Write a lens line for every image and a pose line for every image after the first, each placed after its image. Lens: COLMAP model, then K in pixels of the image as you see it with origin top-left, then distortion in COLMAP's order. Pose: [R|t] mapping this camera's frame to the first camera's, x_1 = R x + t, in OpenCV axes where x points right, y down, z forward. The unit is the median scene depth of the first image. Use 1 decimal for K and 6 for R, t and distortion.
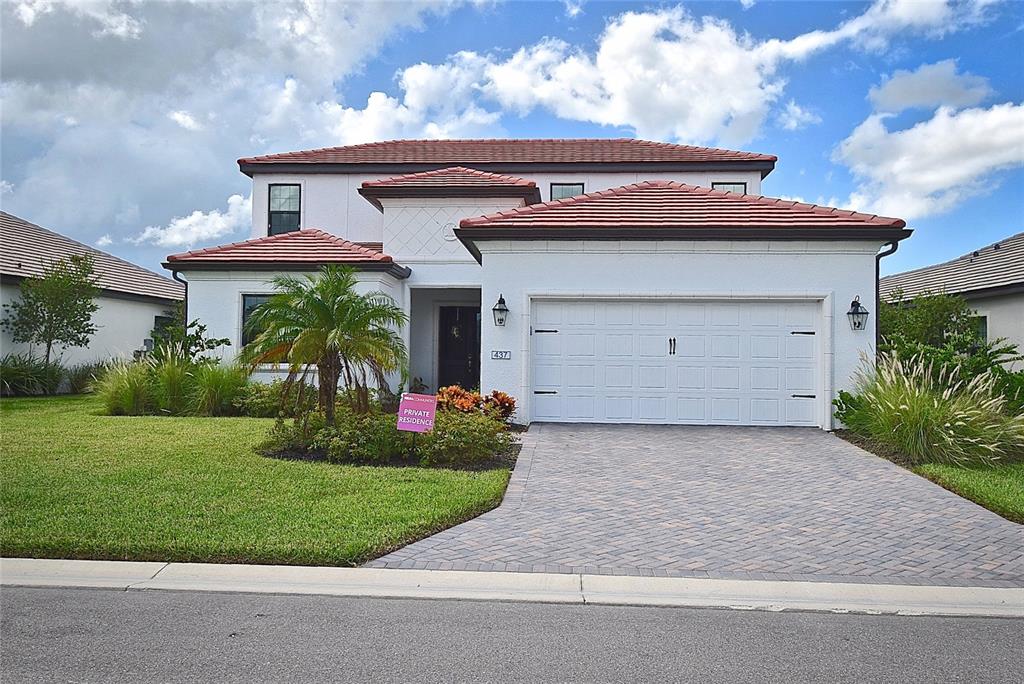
lens RADIAL K [[734.1, 0, 512.0], [0, 734.1, 342.0], [0, 0, 1]] dist [0.004824, 0.001623]
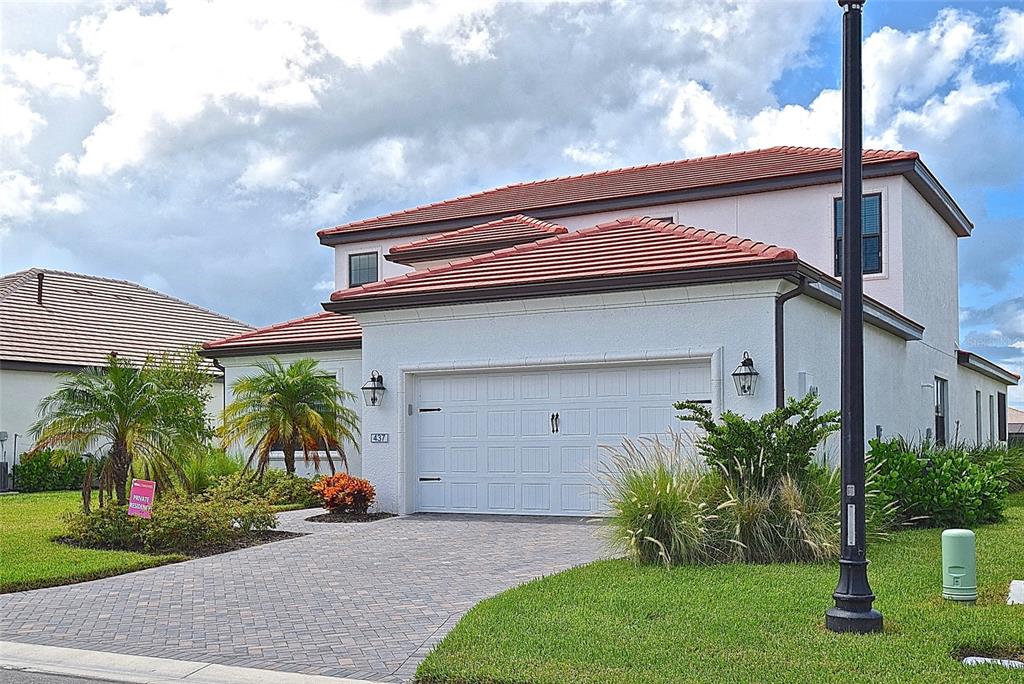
lens RADIAL K [[962.6, 0, 512.0], [0, 962.6, 342.0], [0, 0, 1]] dist [0.012113, 0.019419]
pose [[0.919165, -0.061776, -0.388999, 0.496746], [0.030367, 0.995799, -0.086387, 0.006010], [0.392701, 0.067591, 0.917179, -0.024932]]
